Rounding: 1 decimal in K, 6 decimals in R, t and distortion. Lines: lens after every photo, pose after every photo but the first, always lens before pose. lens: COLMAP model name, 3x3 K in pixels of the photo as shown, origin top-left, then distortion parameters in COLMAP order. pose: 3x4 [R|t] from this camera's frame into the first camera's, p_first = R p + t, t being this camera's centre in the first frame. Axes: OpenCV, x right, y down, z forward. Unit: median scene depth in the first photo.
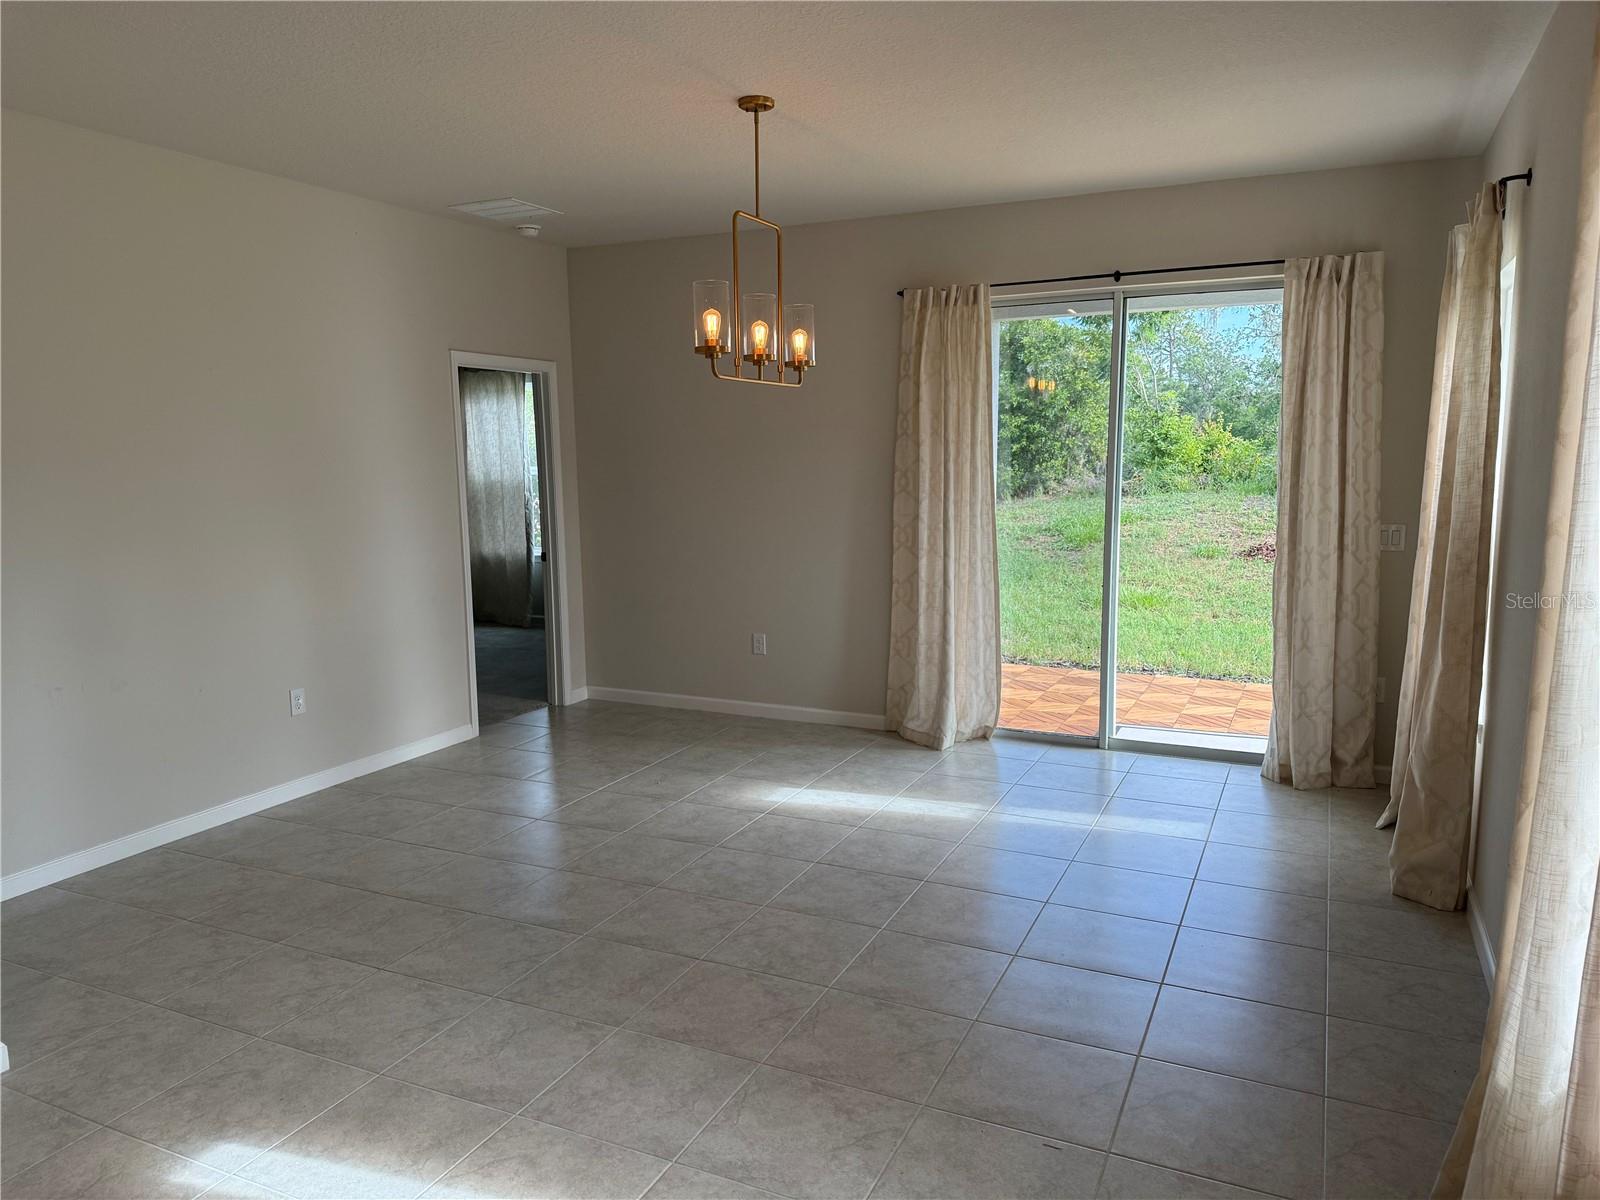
lens RADIAL K [[1122.4, 0, 800.0], [0, 1122.4, 600.0], [0, 0, 1]] dist [0.147896, -0.257394]
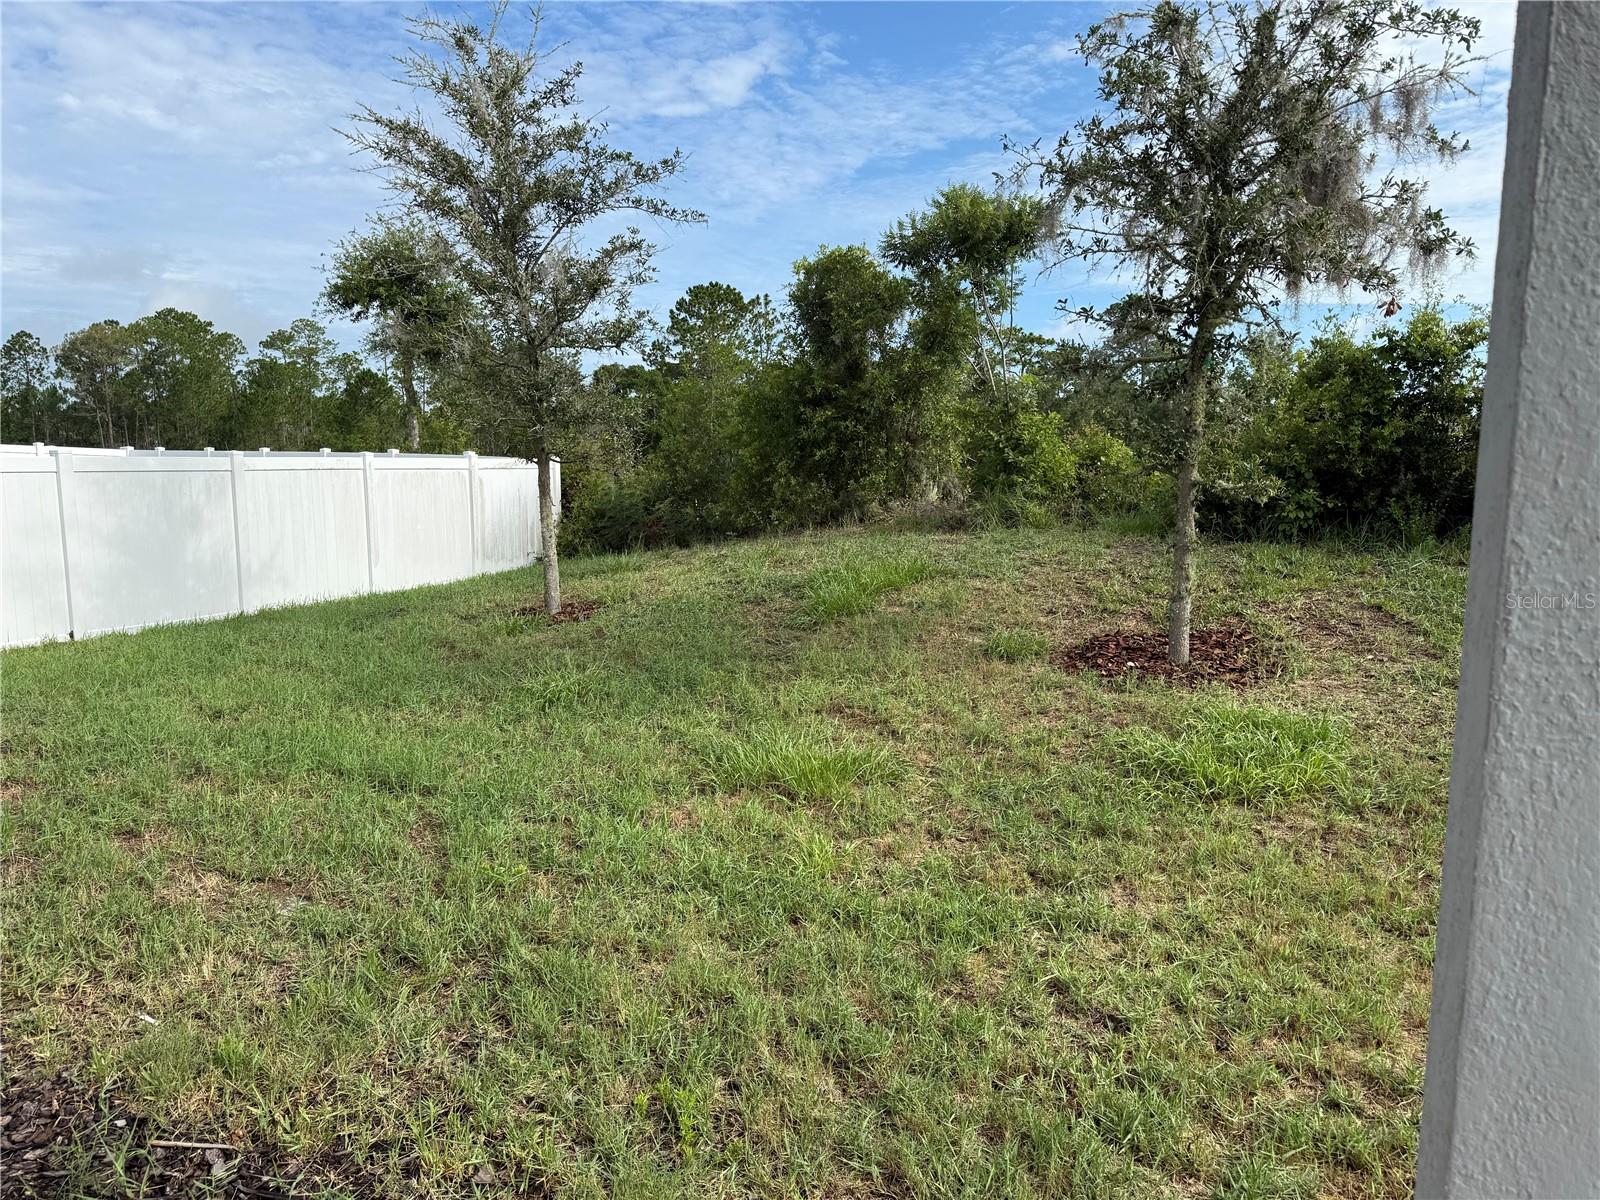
lens RADIAL K [[1122.4, 0, 800.0], [0, 1122.4, 600.0], [0, 0, 1]] dist [0.147896, -0.257394]
pose [[0.999650, 0.020842, 0.016281, 0.175125], [-0.020732, 0.999761, -0.006886, -0.042117], [-0.016421, 0.006546, 0.999844, 0.324138]]
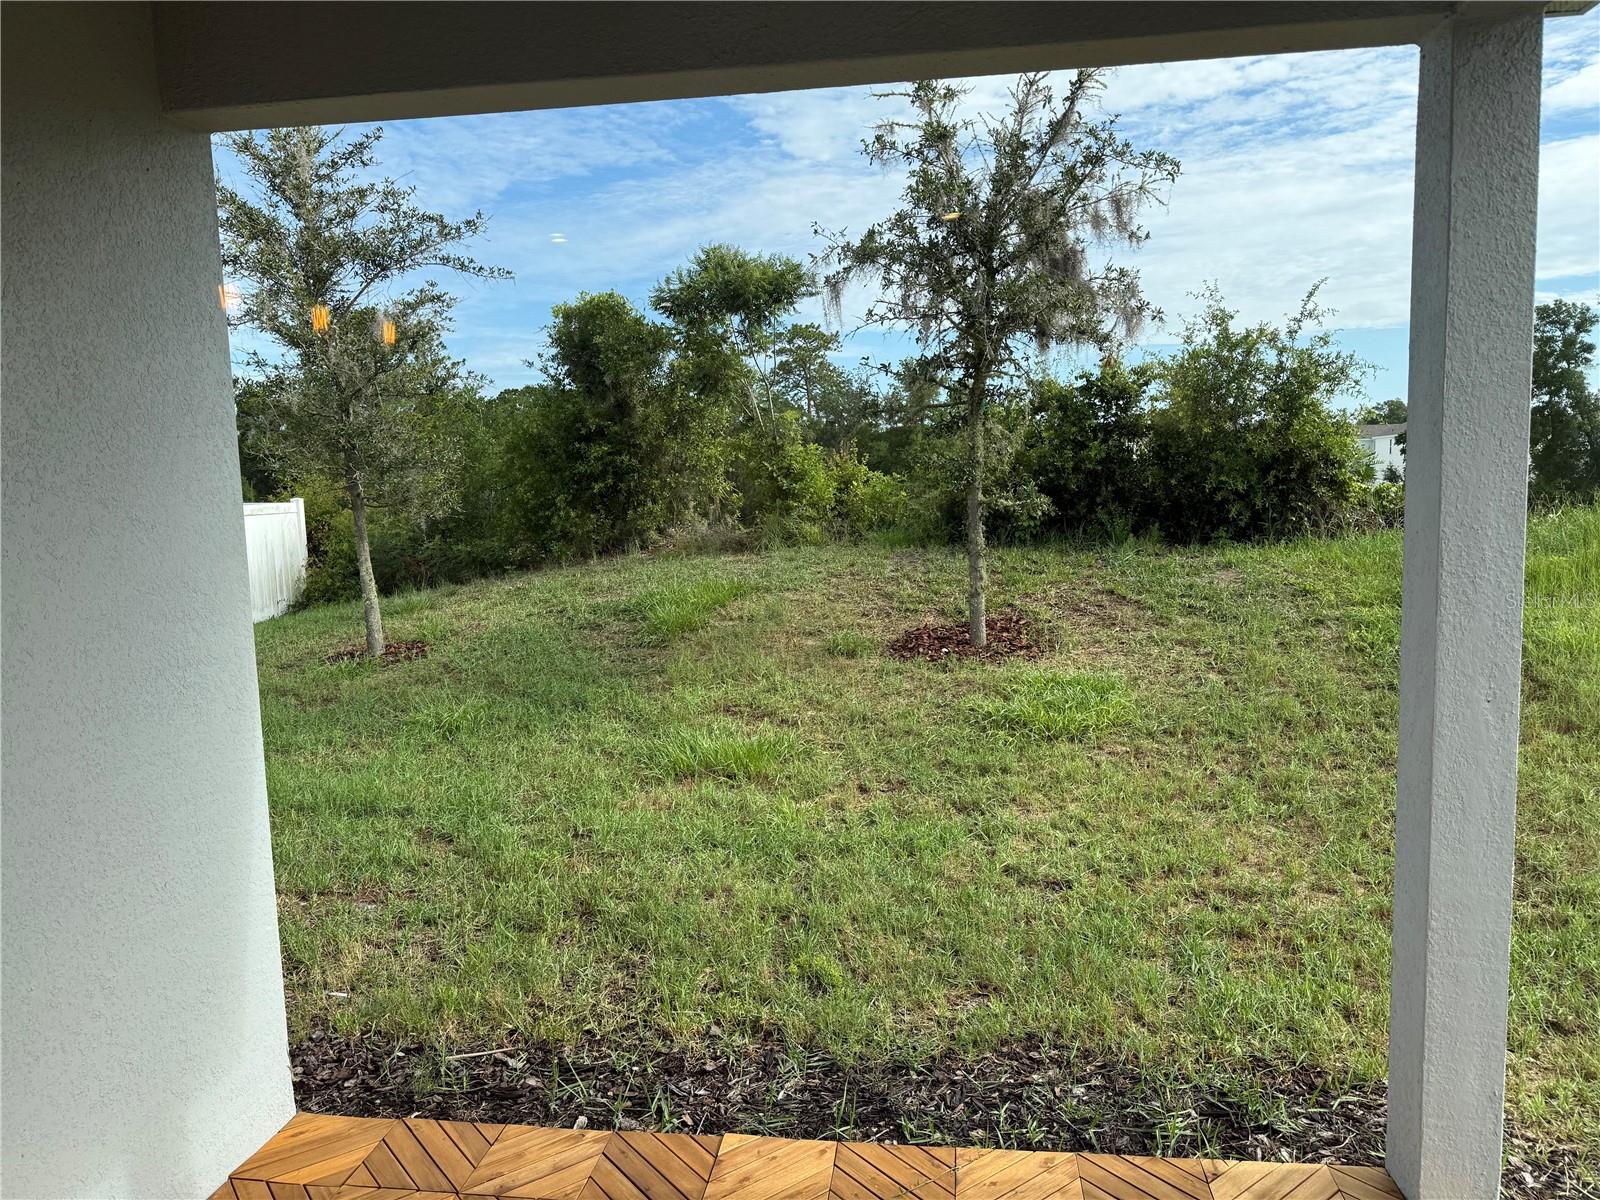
lens RADIAL K [[1122.4, 0, 800.0], [0, 1122.4, 600.0], [0, 0, 1]] dist [0.147896, -0.257394]
pose [[0.955579, -0.048090, 0.290787, 0.102477], [0.057077, 0.998116, -0.022499, -0.039324], [-0.289157, 0.038096, 0.956523, 0.274034]]
